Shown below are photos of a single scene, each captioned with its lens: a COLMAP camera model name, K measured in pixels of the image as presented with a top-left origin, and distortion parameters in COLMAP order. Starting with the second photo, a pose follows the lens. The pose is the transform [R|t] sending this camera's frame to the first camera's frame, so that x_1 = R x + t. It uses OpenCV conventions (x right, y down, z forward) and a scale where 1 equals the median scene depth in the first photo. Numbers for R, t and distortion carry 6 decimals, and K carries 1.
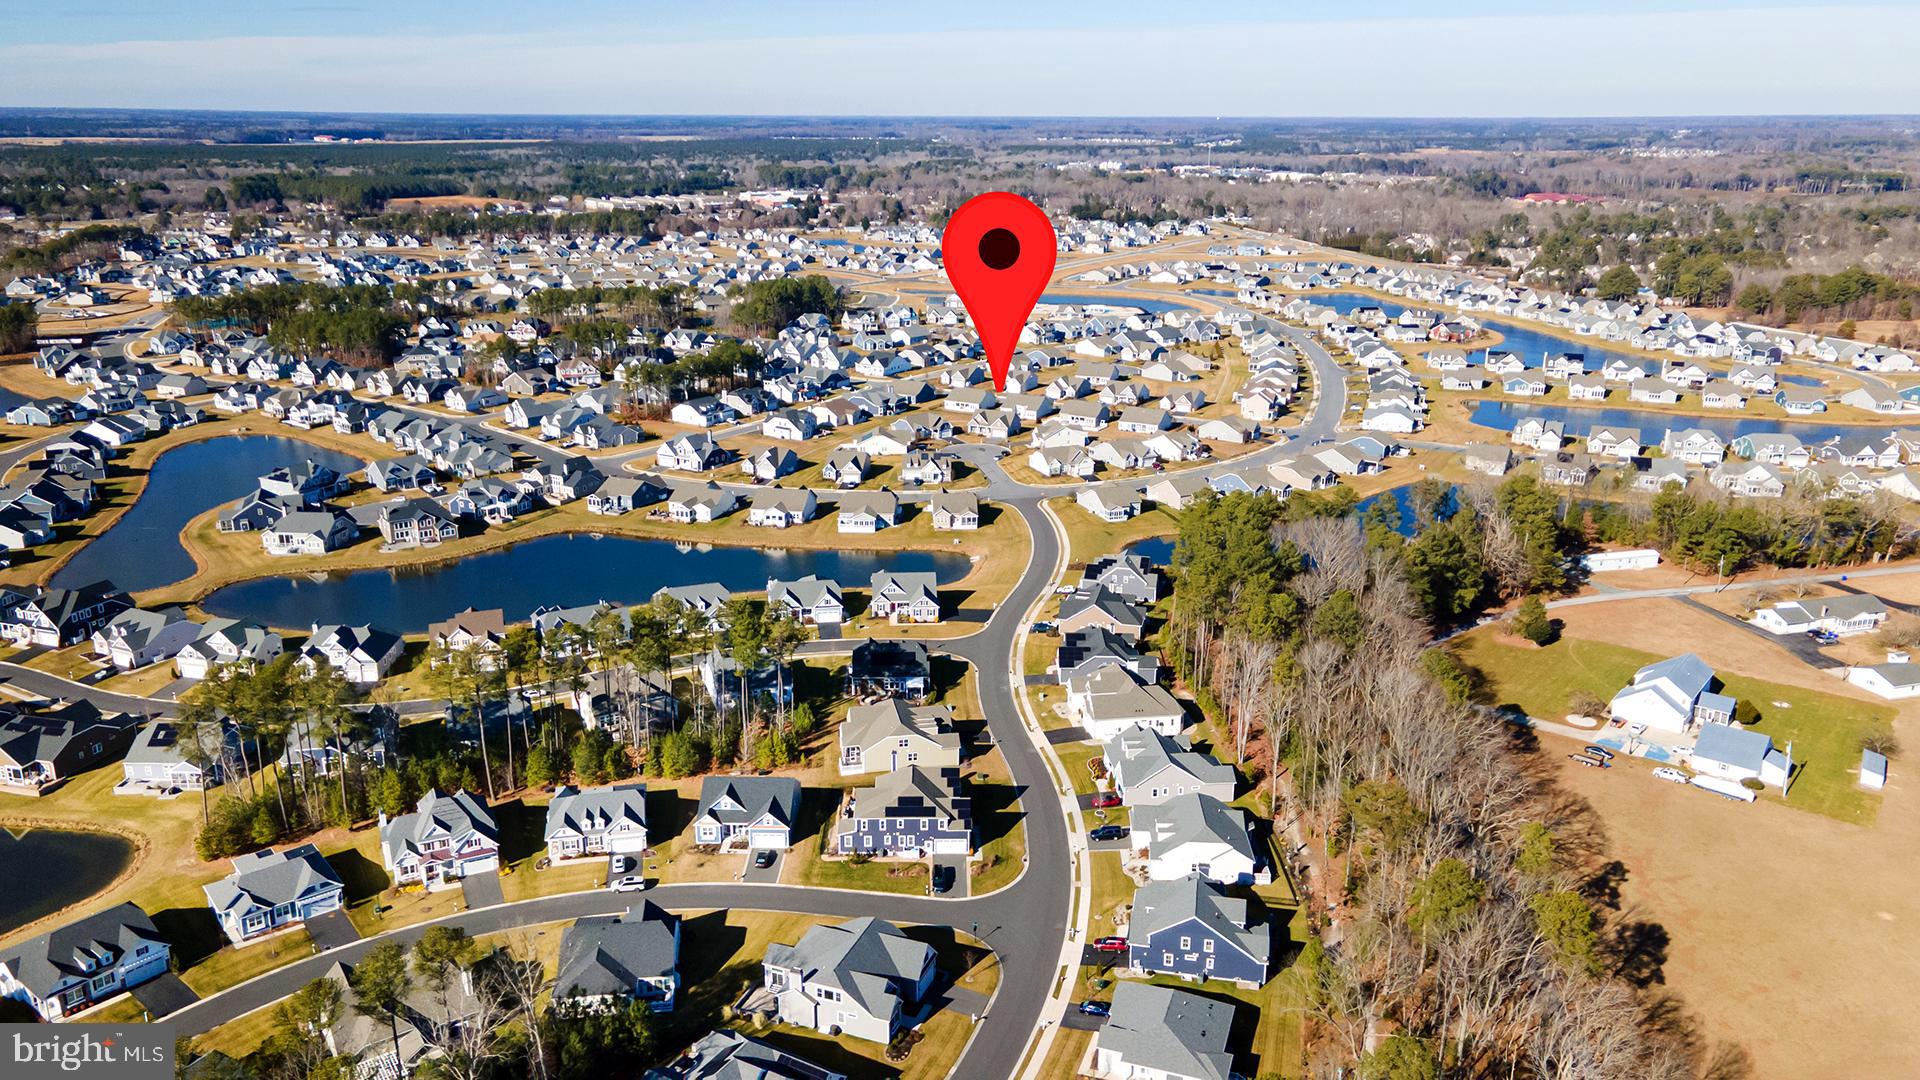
lens RADIAL K [[1403.6, 0, 960.0], [0, 1403.6, 540.0], [0, 0, 1]] dist [0.045945, -0.000026]
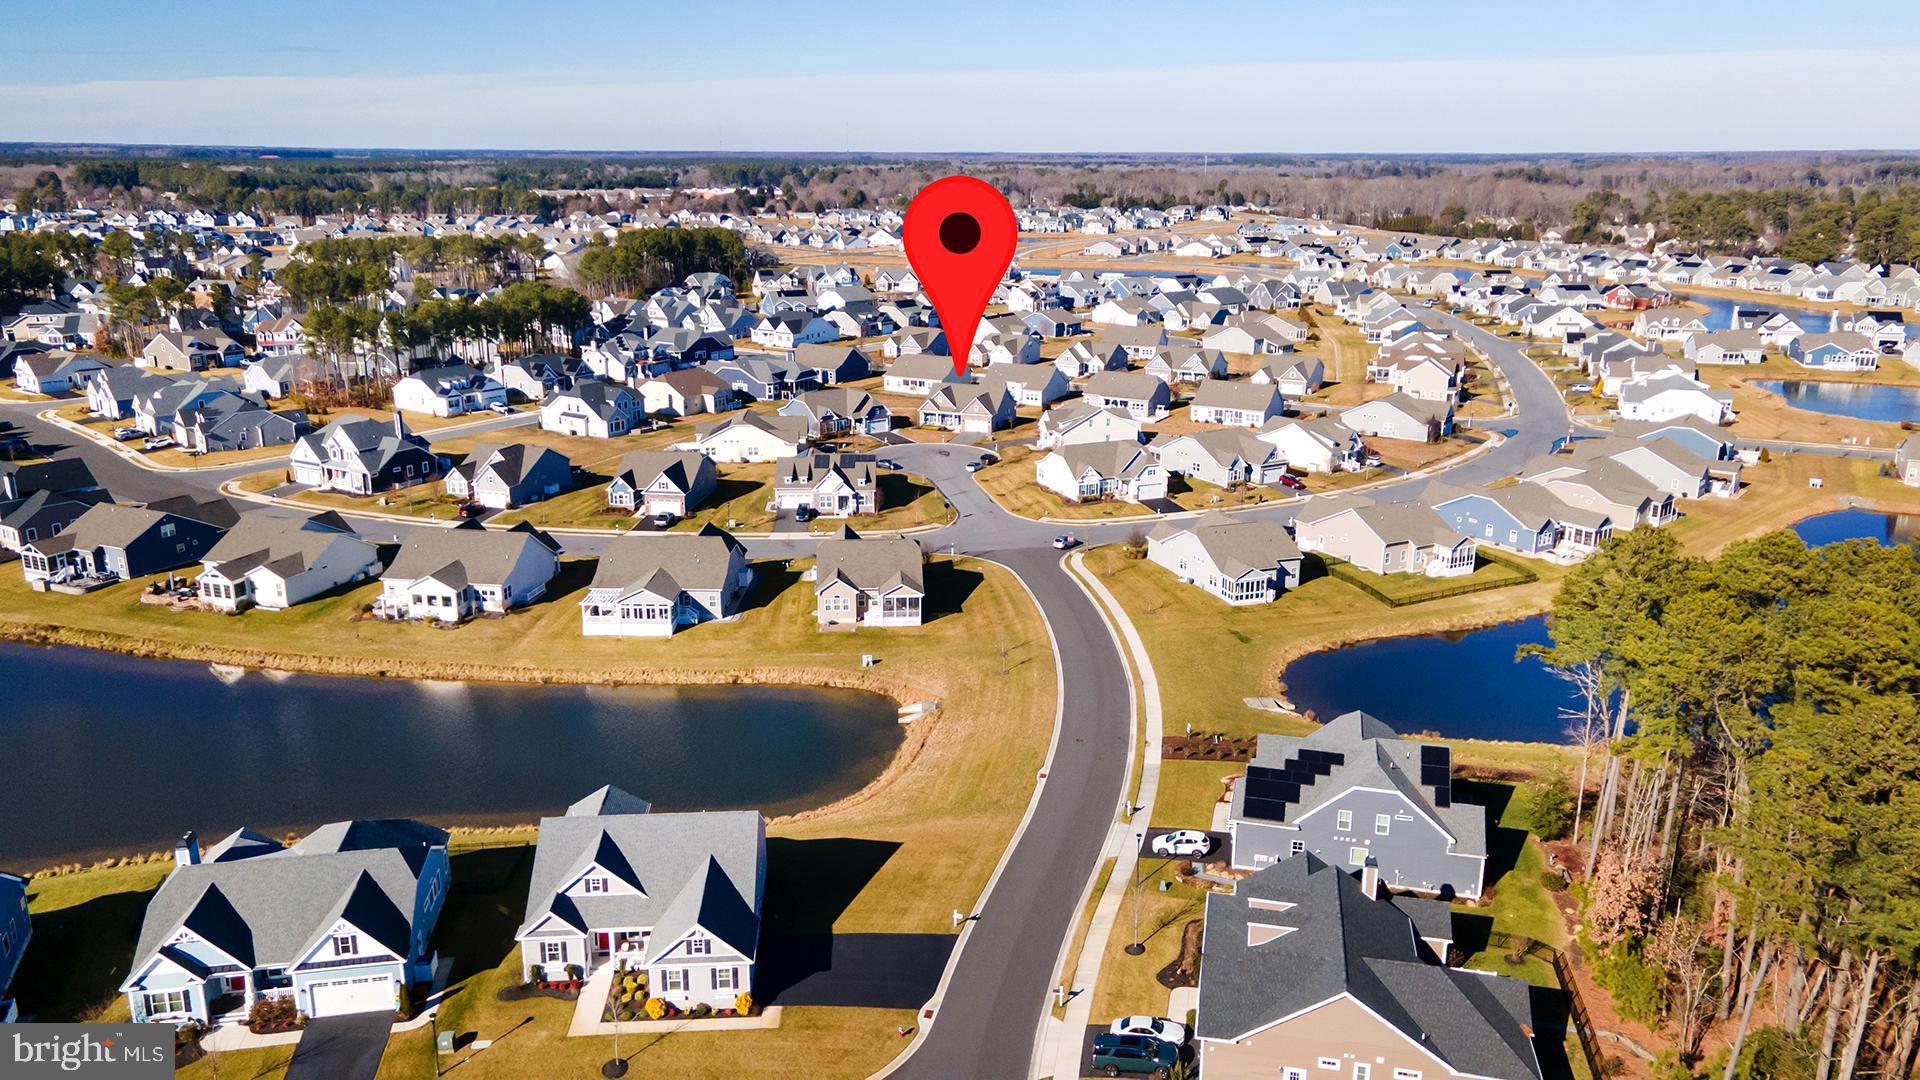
lens RADIAL K [[1403.6, 0, 960.0], [0, 1403.6, 540.0], [0, 0, 1]] dist [0.045945, -0.000026]
pose [[0.999913, -0.002629, 0.012912, 0.014147], [0.002962, 0.999661, -0.025849, -0.017331], [-0.012839, 0.025885, 0.999582, 0.451145]]
